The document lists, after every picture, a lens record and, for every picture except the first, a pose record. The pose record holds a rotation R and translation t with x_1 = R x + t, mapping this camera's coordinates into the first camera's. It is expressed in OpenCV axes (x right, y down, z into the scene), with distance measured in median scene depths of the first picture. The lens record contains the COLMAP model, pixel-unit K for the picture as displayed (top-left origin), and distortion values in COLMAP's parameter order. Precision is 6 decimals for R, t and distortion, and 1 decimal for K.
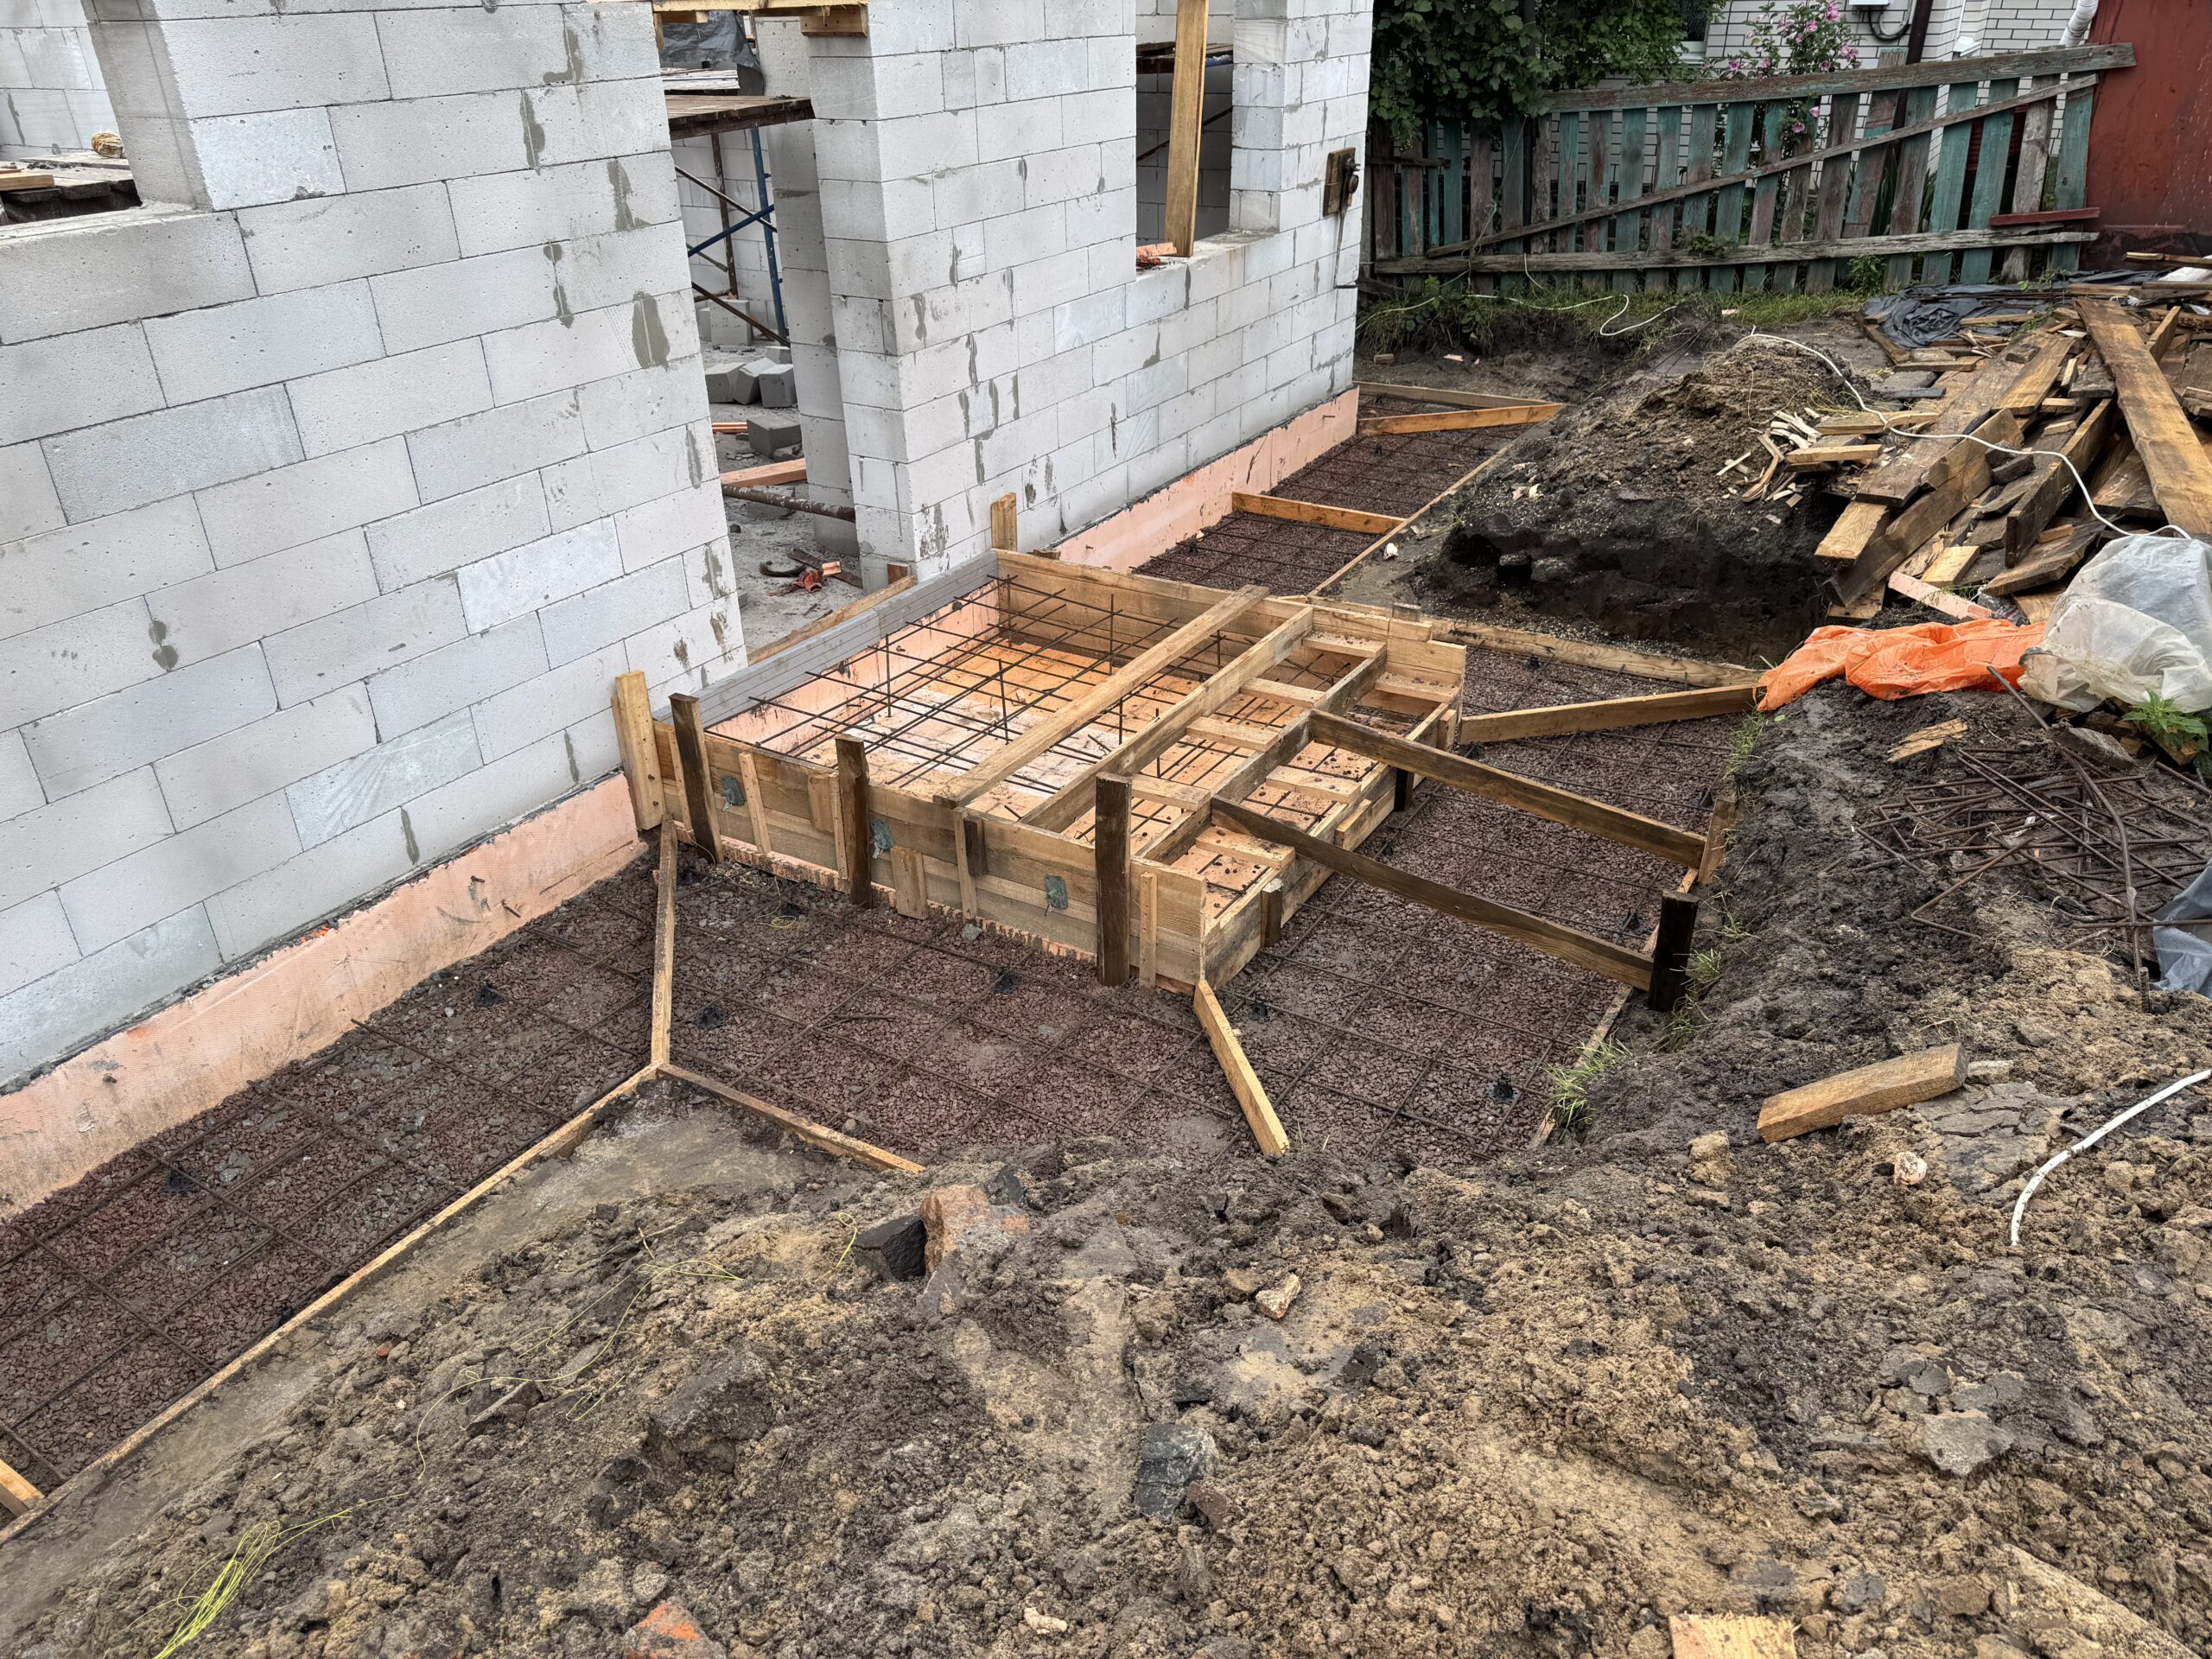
lens RADIAL K [[1548.1, 0, 1091.3], [0, 1548.1, 831.5], [0, 0, 1]] dist [0.058080, -0.071370]
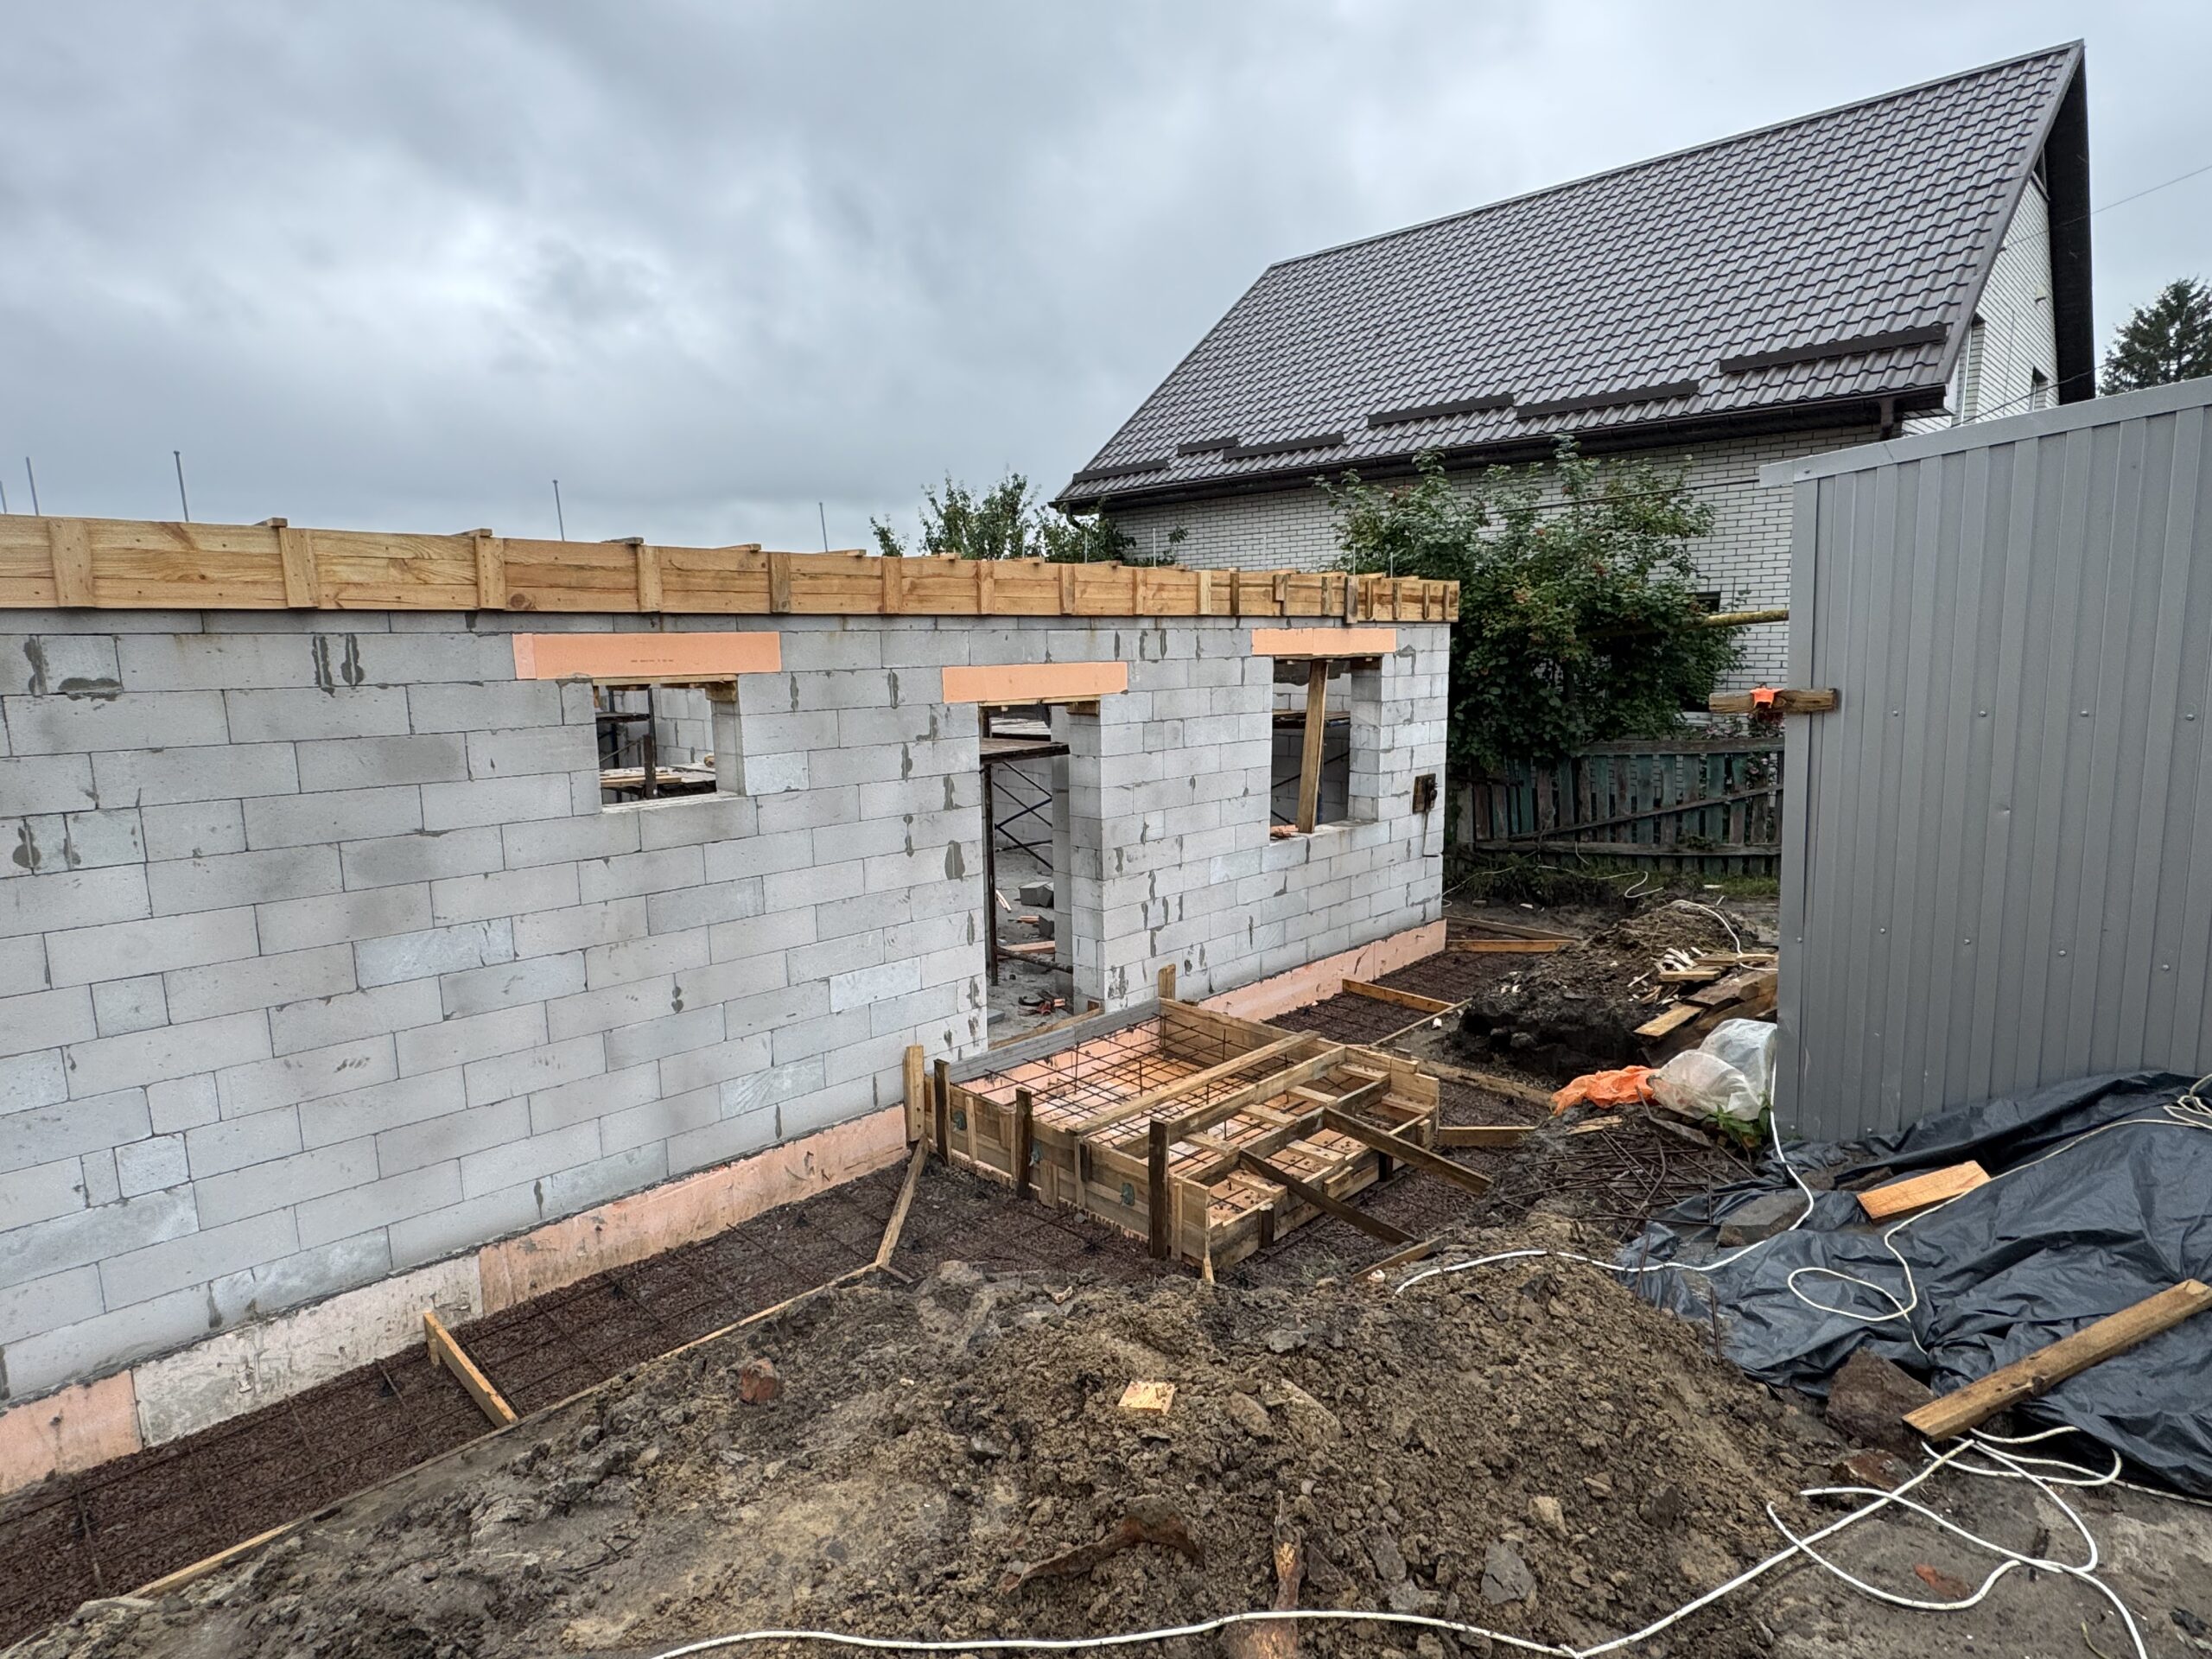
lens RADIAL K [[1202.8, 0, 1111.5], [0, 1202.8, 835.8], [0, 0, 1]] dist [-0.001344, -0.000947]
pose [[0.976218, 0.045775, -0.211902, 0.187468], [-0.113726, 0.940293, -0.320805, 0.082788], [0.184565, 0.337274, 0.923137, -0.273160]]
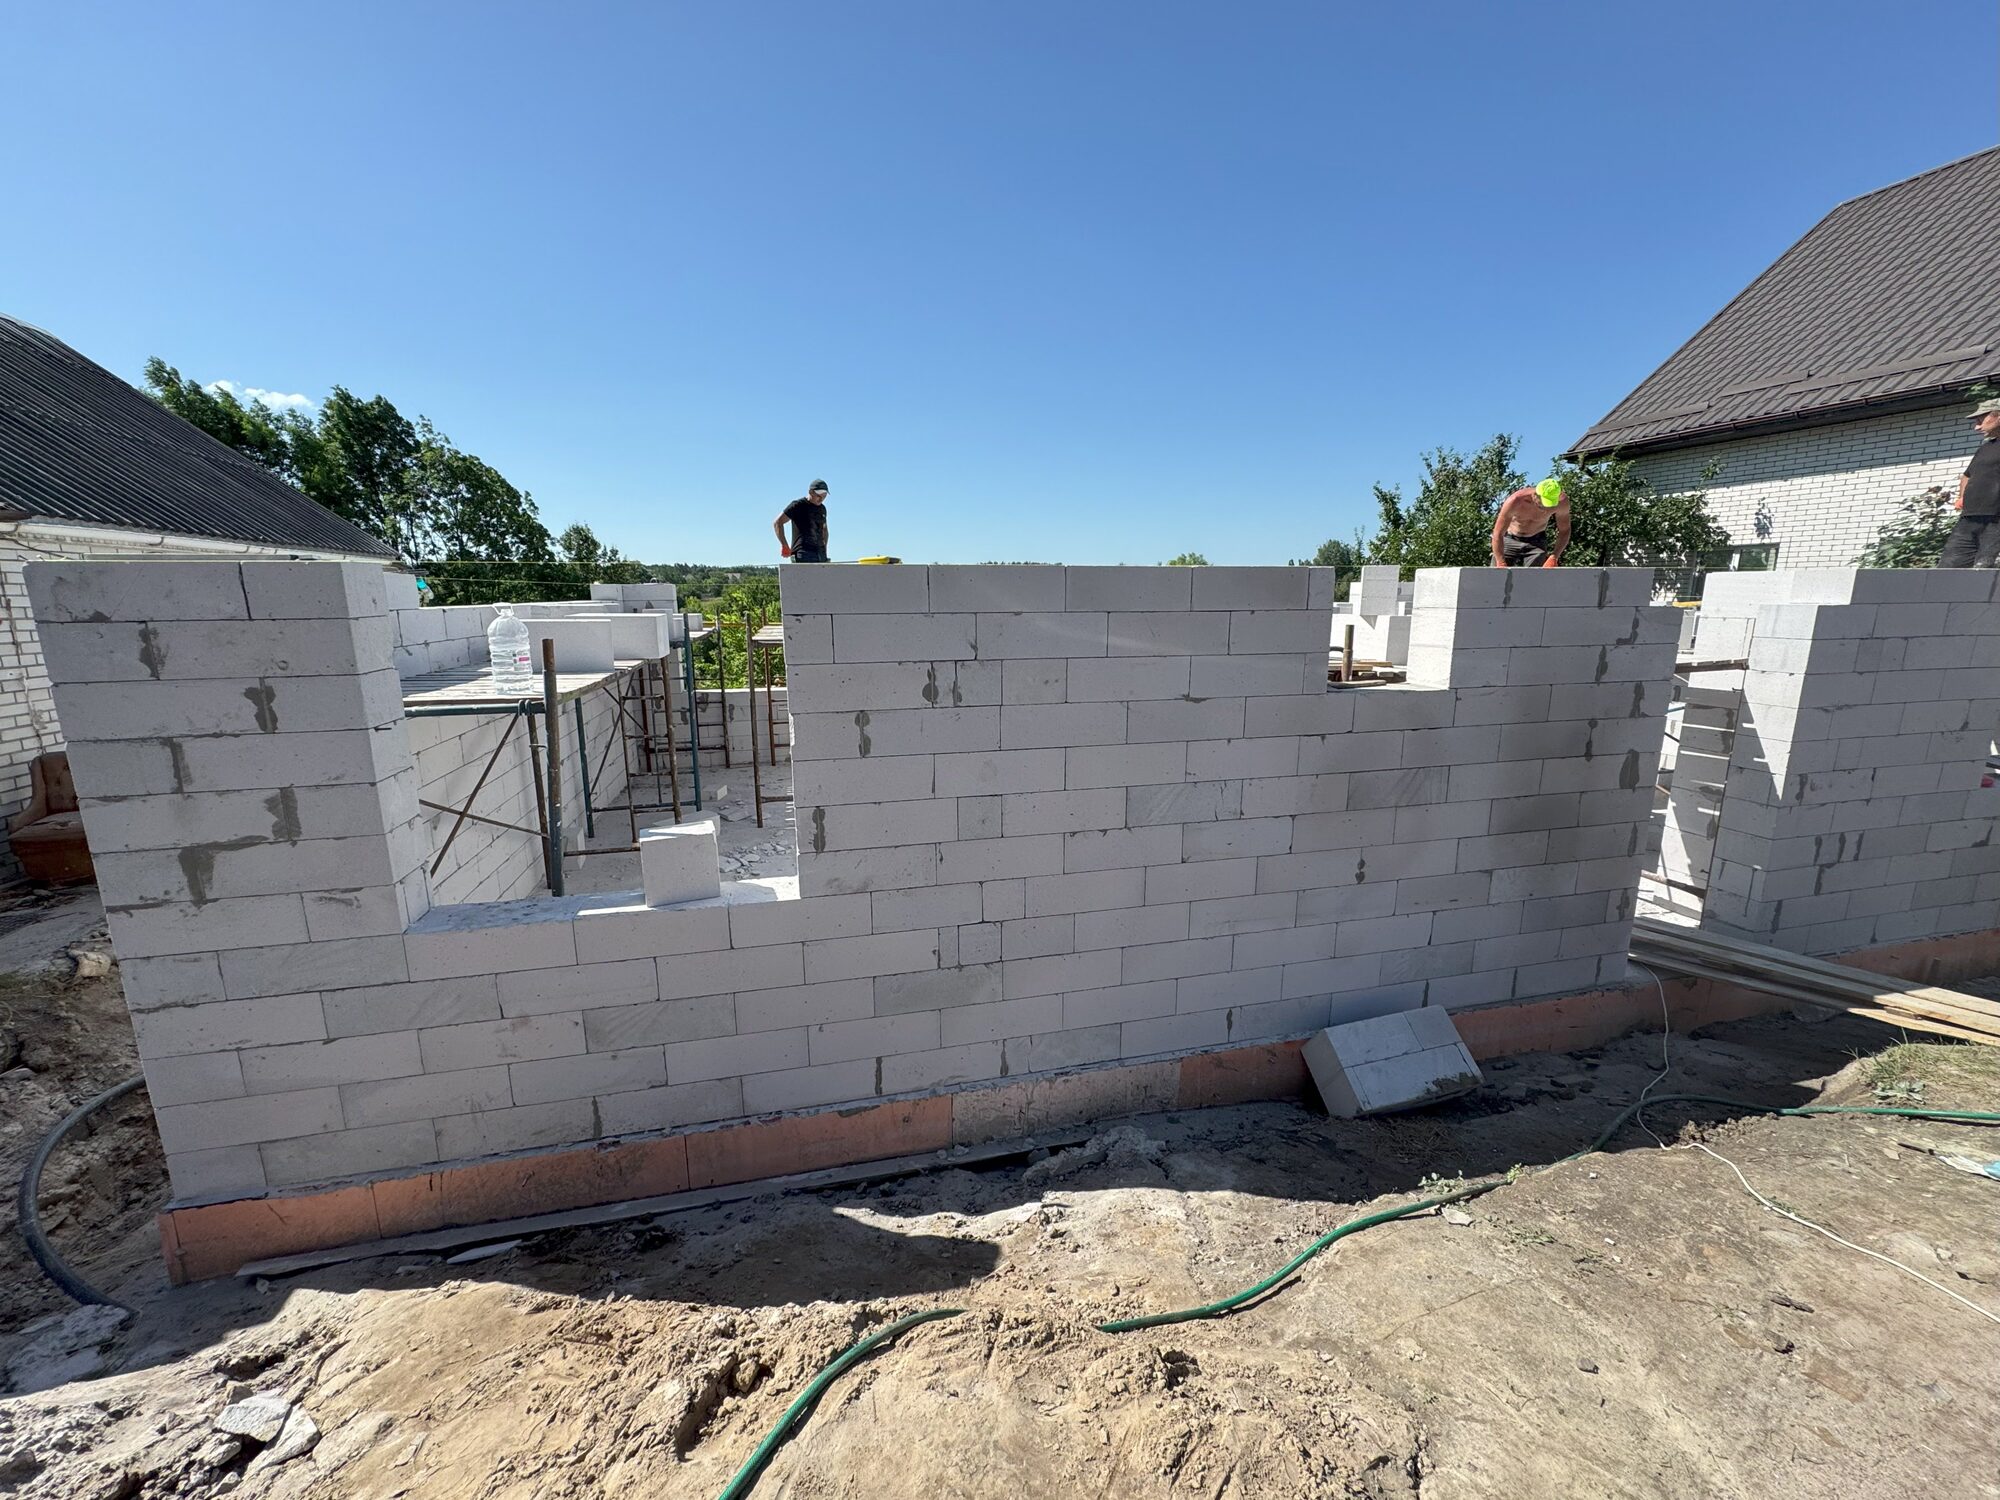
lens RADIAL K [[792.6, 0, 1001.0], [0, 792.6, 752.8], [0, 0, 1]] dist [-0.002655, 0.000386]
pose [[0.716782, 0.159604, -0.678786, -0.177597], [-0.348762, 0.925002, -0.150787, 0.048497], [0.603812, 0.344816, 0.718689, -0.092511]]
